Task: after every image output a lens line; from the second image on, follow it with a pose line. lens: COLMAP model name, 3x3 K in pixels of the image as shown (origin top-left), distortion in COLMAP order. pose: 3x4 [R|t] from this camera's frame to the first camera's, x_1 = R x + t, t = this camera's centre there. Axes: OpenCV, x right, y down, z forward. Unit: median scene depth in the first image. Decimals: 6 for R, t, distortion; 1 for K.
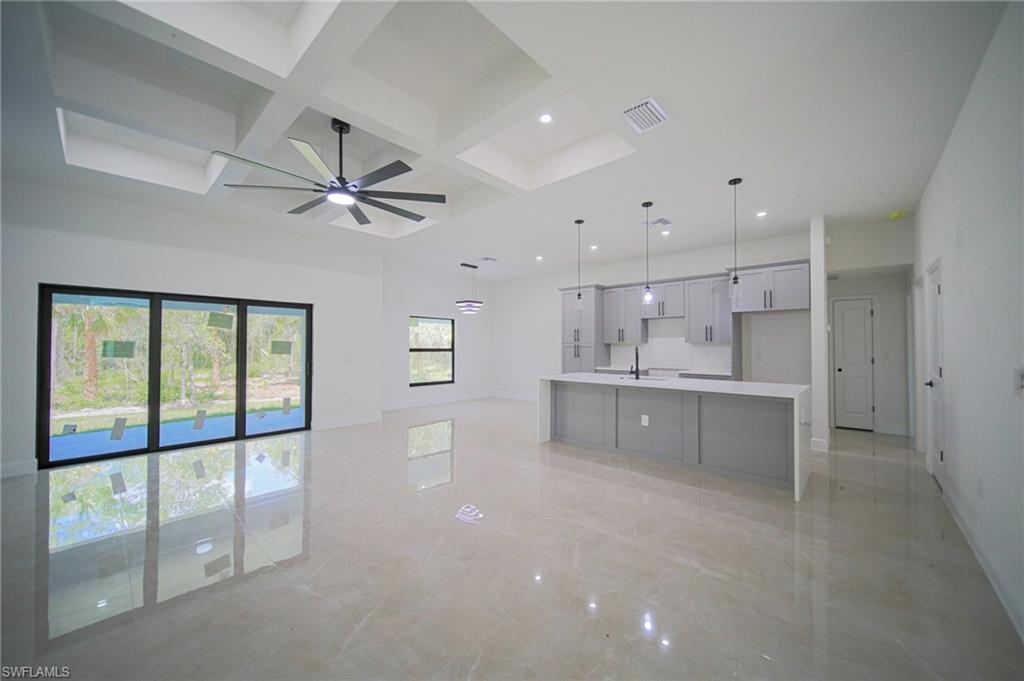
lens RADIAL K [[378.5, 0, 511.9], [0, 378.5, 337.5], [0, 0, 1]] dist [-0.001066, -0.000124]
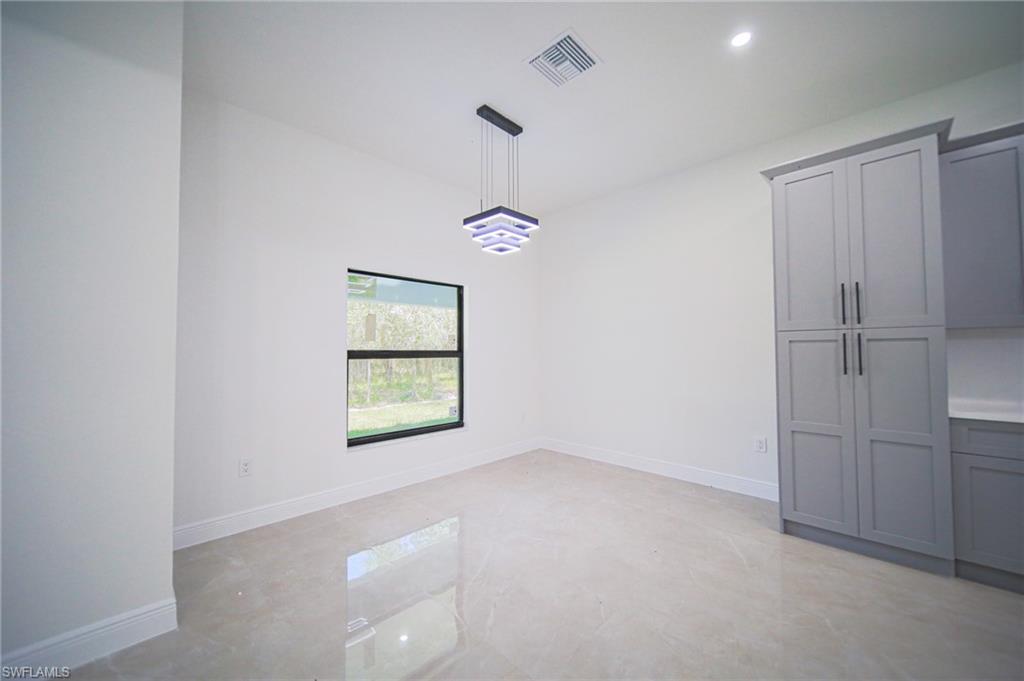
lens RADIAL K [[378.5, 0, 511.9], [0, 378.5, 337.5], [0, 0, 1]] dist [-0.001066, -0.000124]
pose [[0.998939, -0.006396, -0.045600, -0.093621], [0.005852, 0.999910, -0.012058, 0.024941], [0.045673, 0.011778, 0.998887, 0.699765]]
